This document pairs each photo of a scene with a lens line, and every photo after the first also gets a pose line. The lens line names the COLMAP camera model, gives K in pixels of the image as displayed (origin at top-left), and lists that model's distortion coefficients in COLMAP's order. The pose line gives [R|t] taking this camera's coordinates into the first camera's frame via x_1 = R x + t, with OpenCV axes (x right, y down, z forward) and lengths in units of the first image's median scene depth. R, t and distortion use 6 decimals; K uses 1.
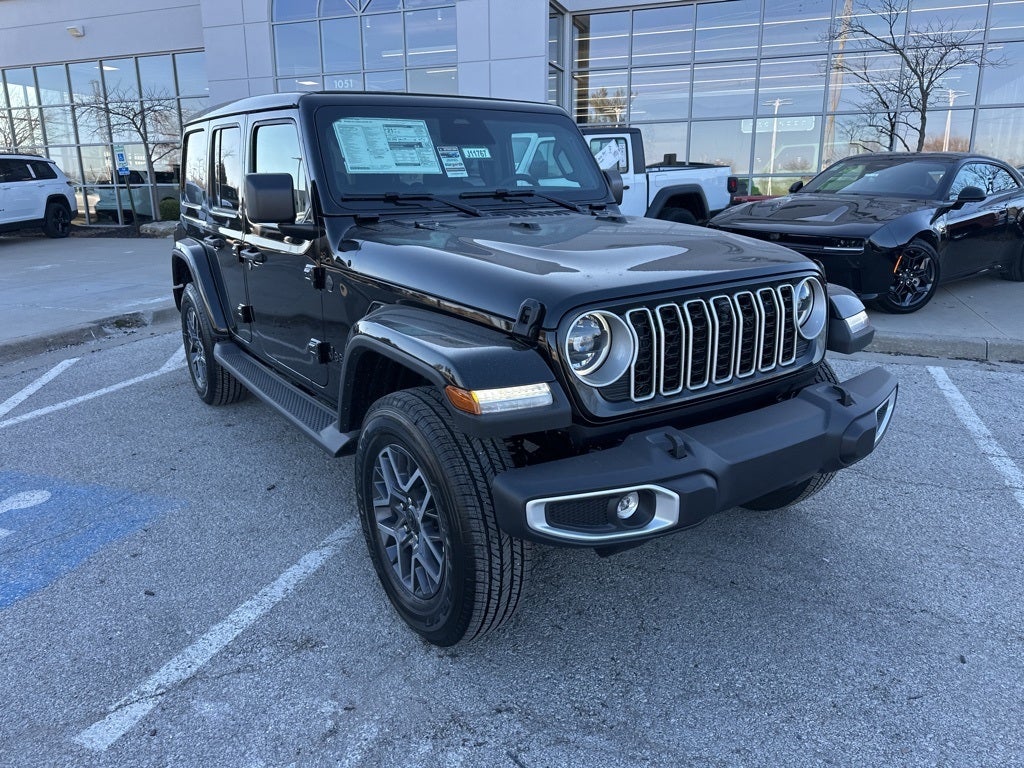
lens RADIAL K [[718.6, 0, 509.9], [0, 718.6, 376.8], [0, 0, 1]] dist [0.048017, -0.055024]
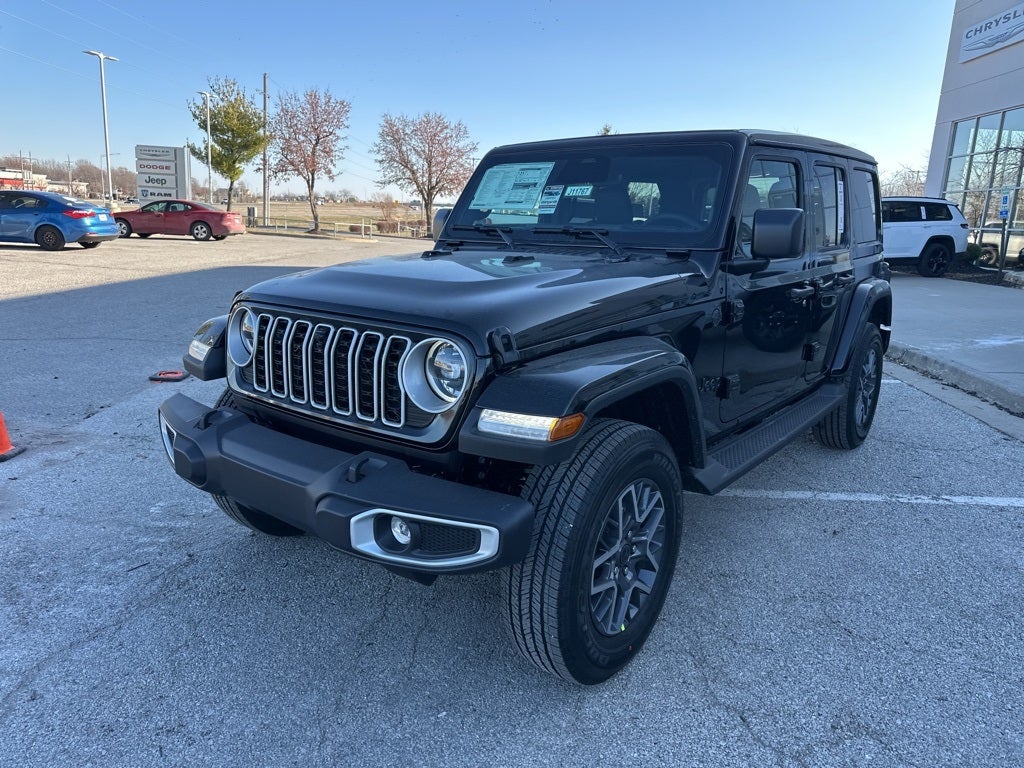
lens RADIAL K [[718.6, 0, 509.9], [0, 718.6, 376.8], [0, 0, 1]] dist [0.048017, -0.055024]
pose [[0.300671, 0.227090, -0.926297, 1.156750], [-0.278886, 0.949721, 0.142308, -0.226040], [0.912041, 0.215544, 0.348886, 0.773049]]
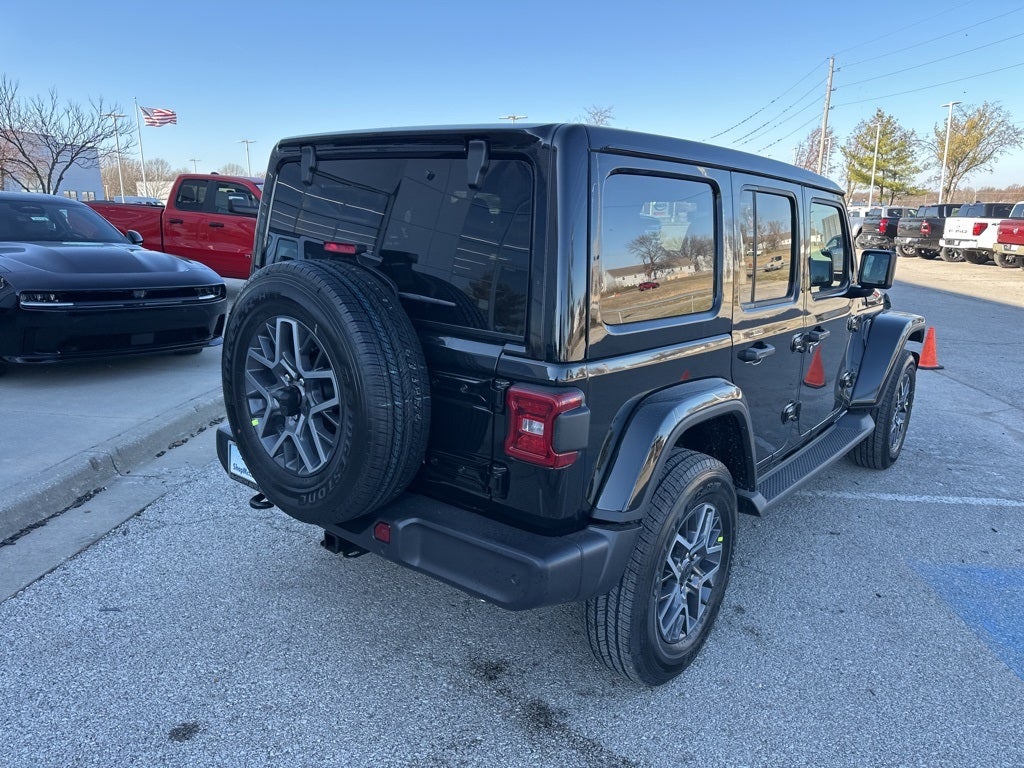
lens RADIAL K [[717.1, 0, 508.1], [0, 717.1, 386.9], [0, 0, 1]] dist [0.050349, -0.058701]
pose [[-0.272782, -0.223783, 0.935688, -1.557542], [0.232222, 0.928499, 0.289763, -0.641949], [-0.933629, 0.296330, -0.201310, 2.151868]]
